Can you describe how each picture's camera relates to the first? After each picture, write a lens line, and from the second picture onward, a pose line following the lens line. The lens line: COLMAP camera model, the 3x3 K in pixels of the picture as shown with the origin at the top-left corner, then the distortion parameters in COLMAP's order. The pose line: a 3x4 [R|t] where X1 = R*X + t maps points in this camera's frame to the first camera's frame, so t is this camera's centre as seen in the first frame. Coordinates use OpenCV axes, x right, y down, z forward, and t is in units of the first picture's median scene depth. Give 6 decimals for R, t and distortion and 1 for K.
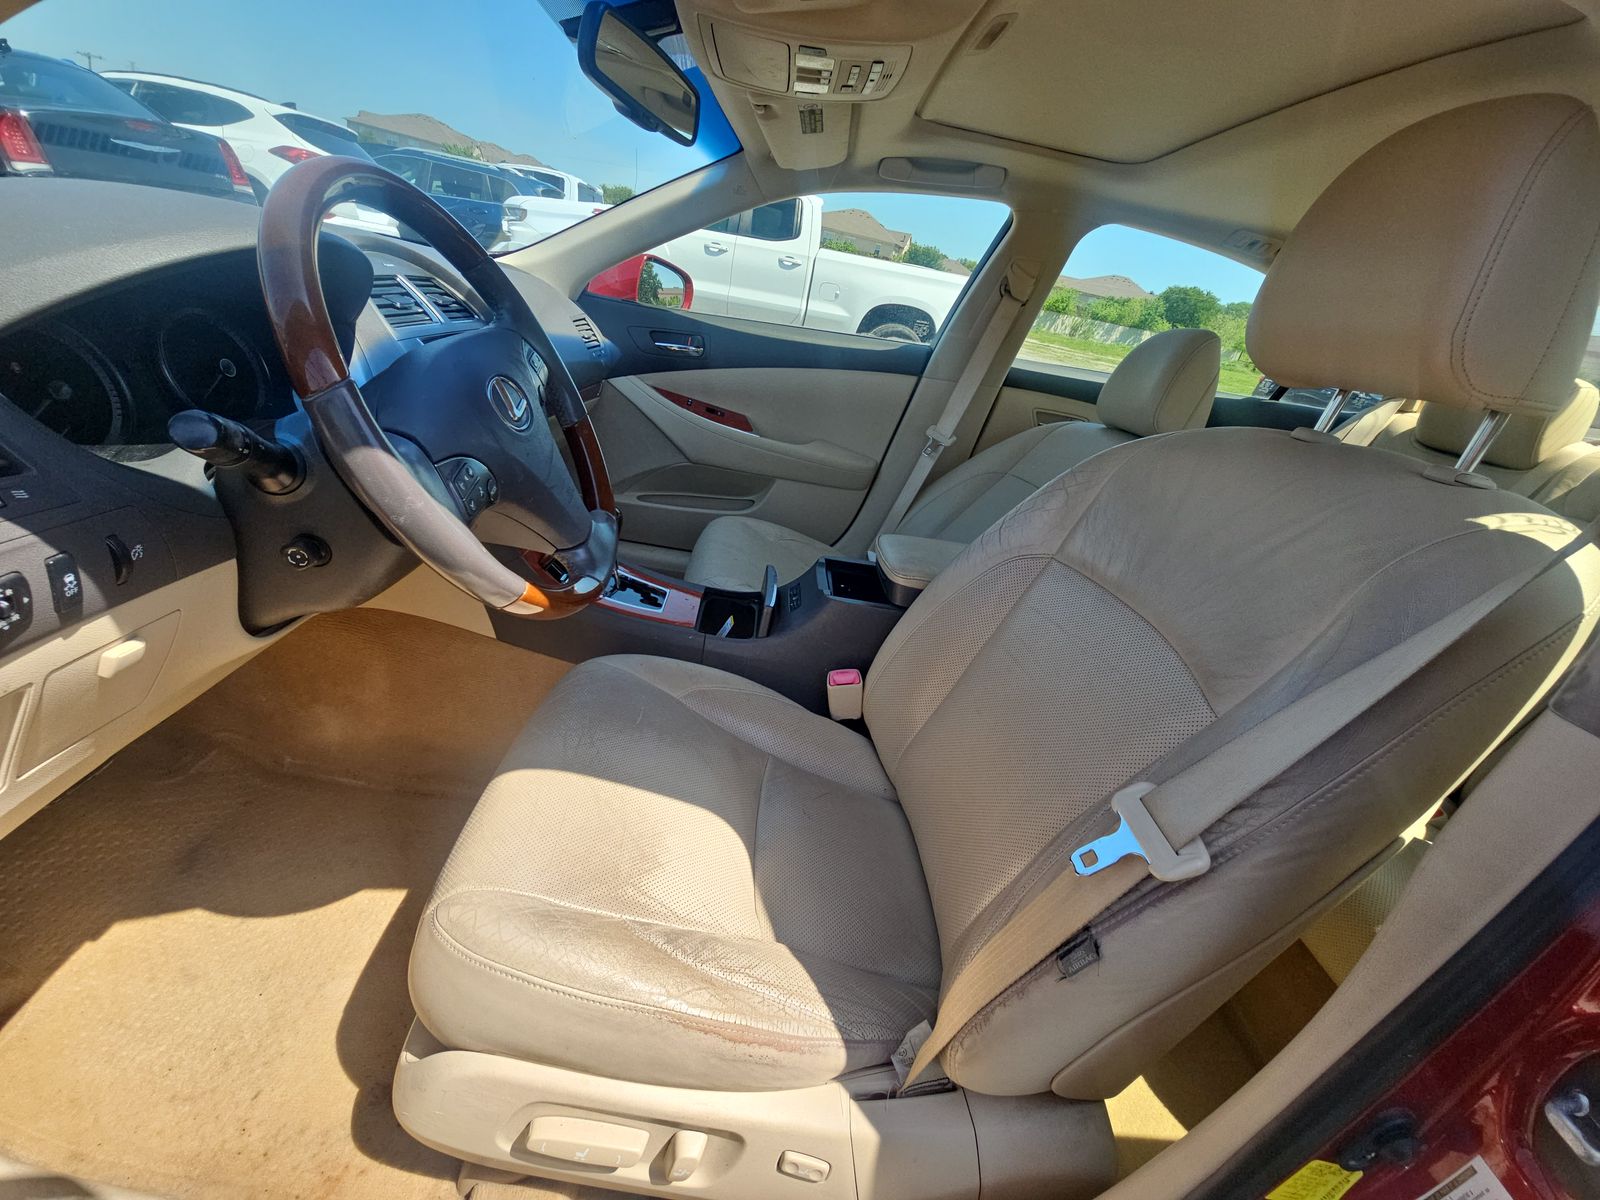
lens RADIAL K [[657.0, 0, 791.1], [0, 657.0, 596.4], [0, 0, 1]] dist [0.001443, -0.005378]
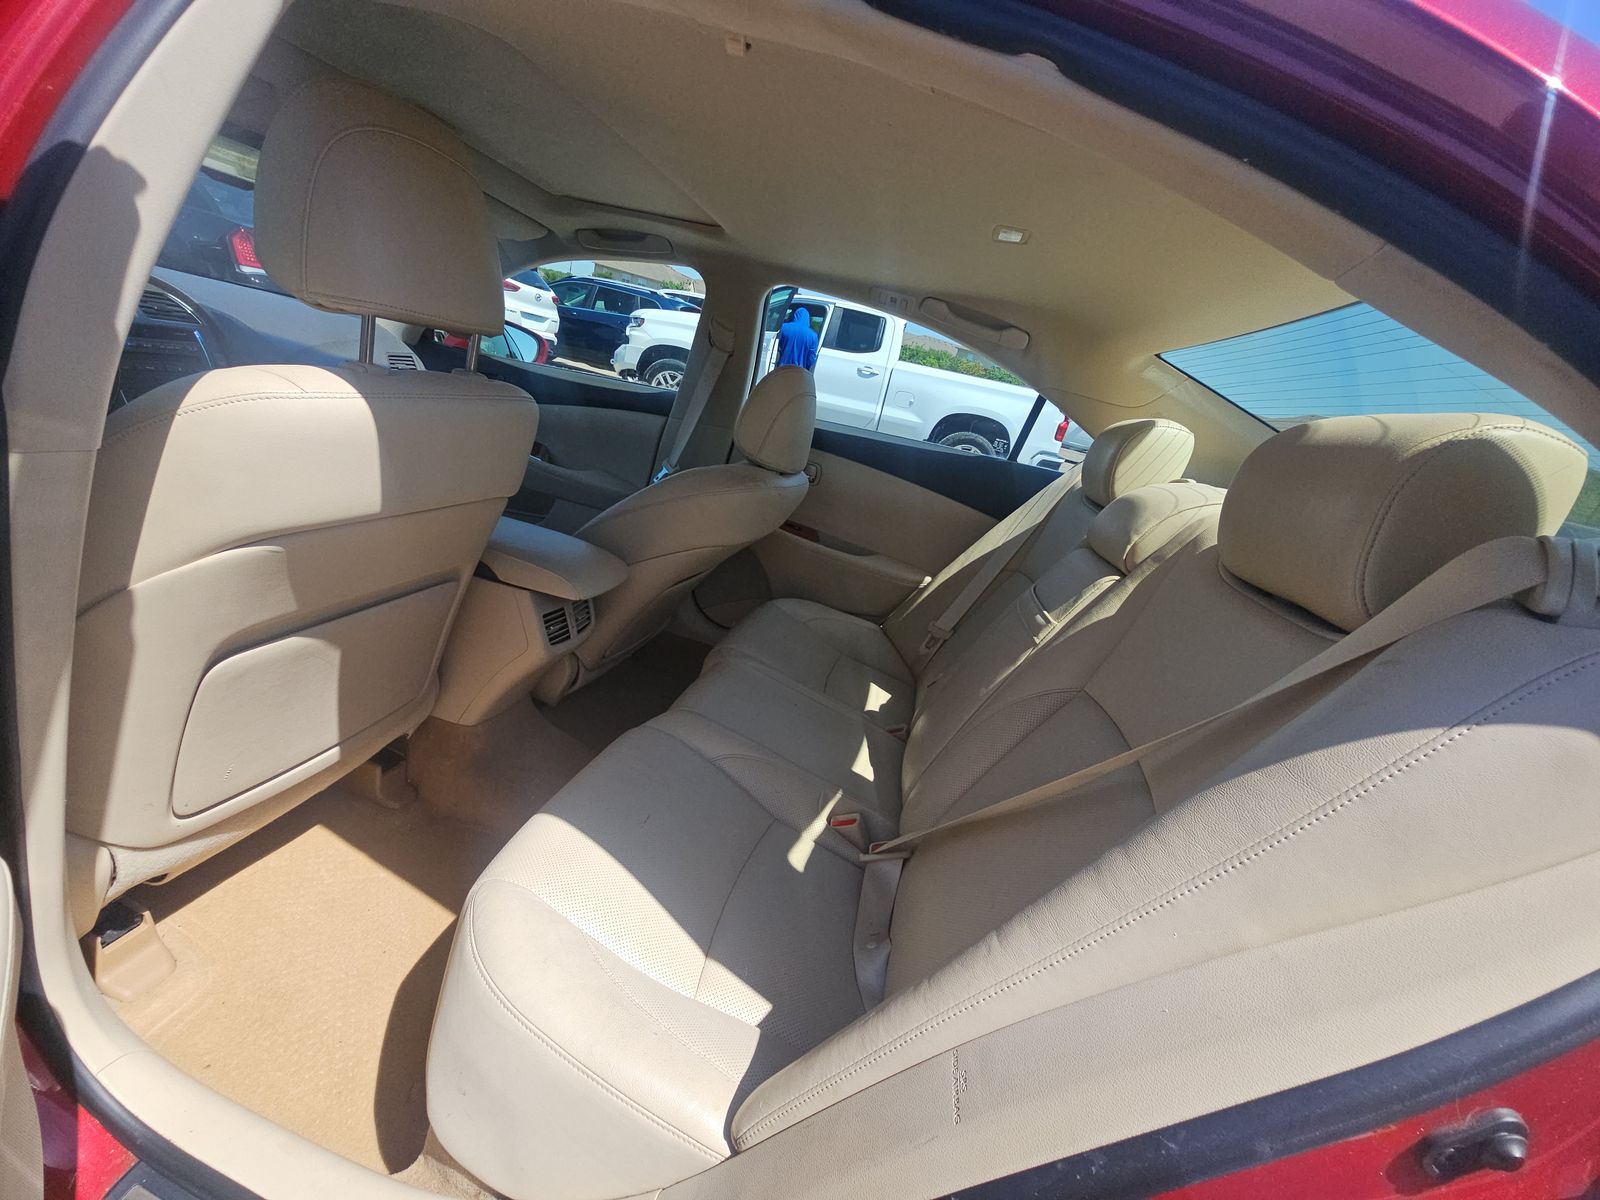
lens RADIAL K [[657.0, 0, 807.9], [0, 657.0, 596.0], [0, 0, 1]] dist [0.001443, -0.005378]
pose [[0.968640, 0.113128, -0.221219, 0.728601], [-0.147644, 0.978166, -0.146263, 0.097151], [0.199843, 0.174338, 0.964193, 0.013272]]
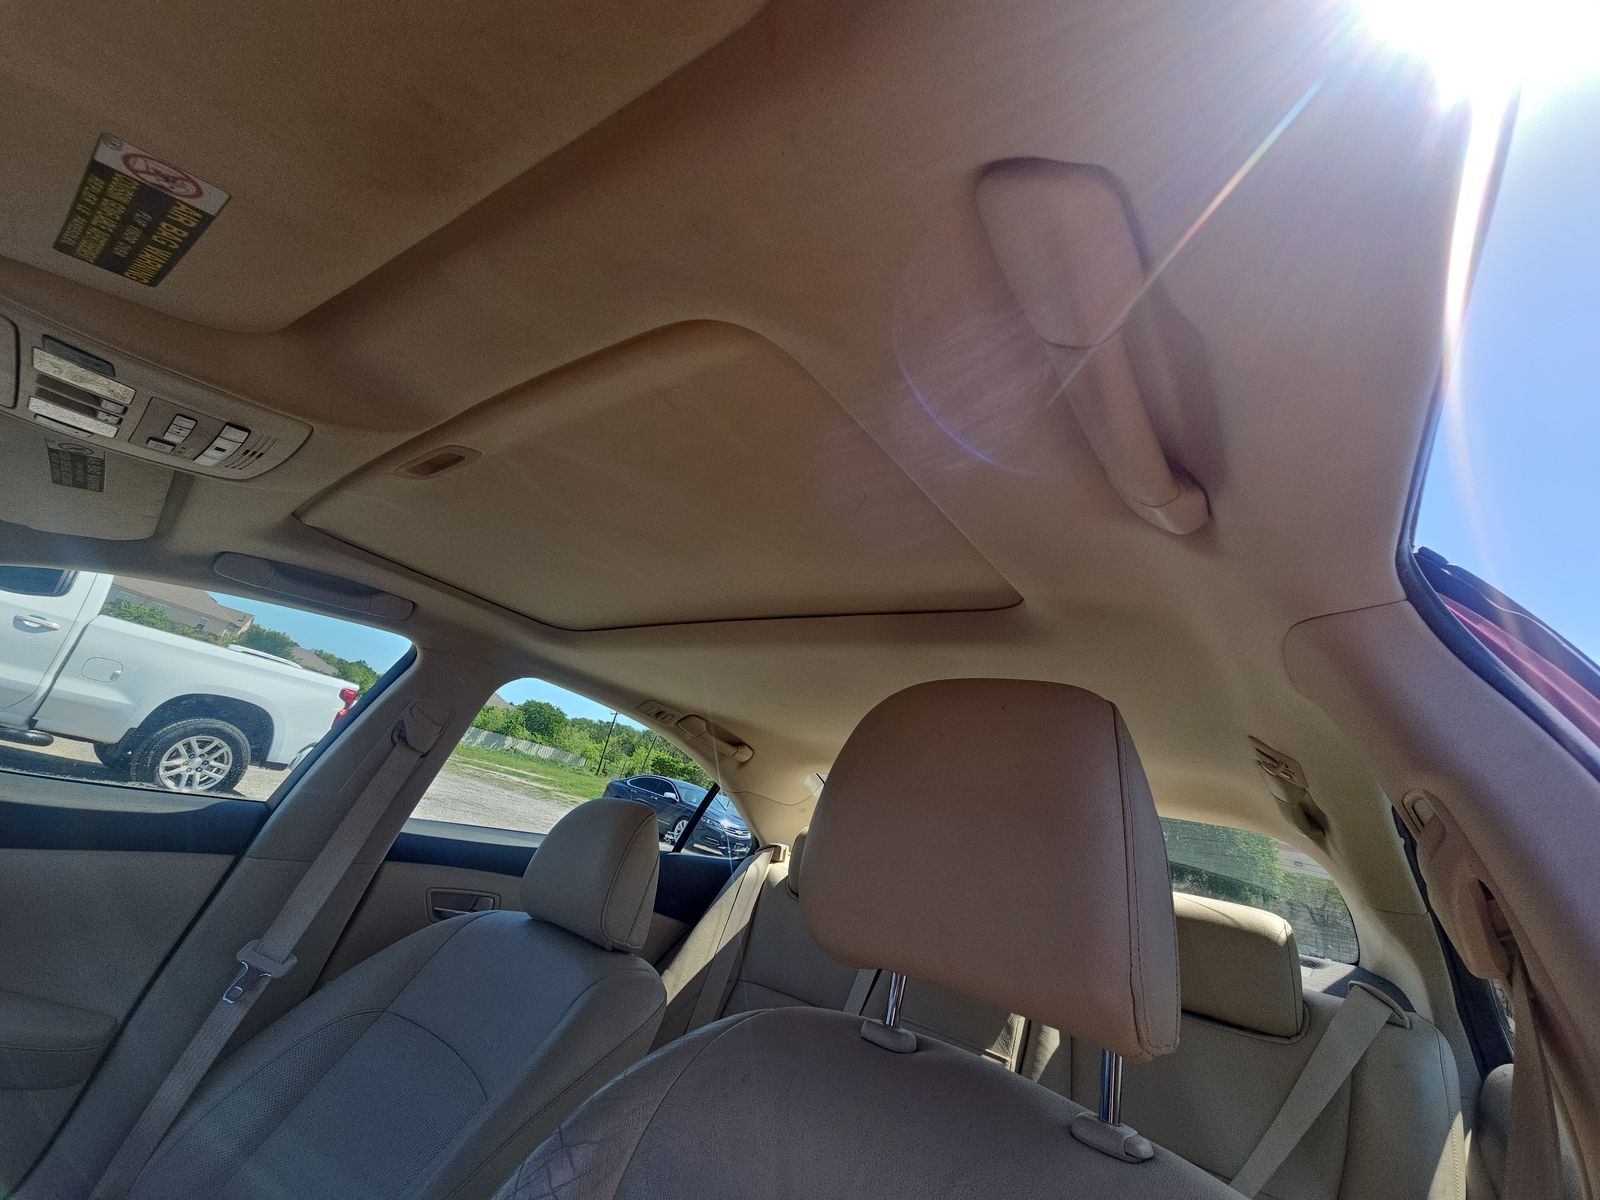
lens RADIAL K [[657.0, 0, 790.3], [0, 657.0, 591.7], [0, 0, 1]] dist [0.001443, -0.005378]
pose [[0.648772, 0.225531, 0.726794, 0.028803], [0.222426, 0.857166, -0.464535, -0.148216], [-0.727751, 0.463035, 0.505942, 0.198590]]
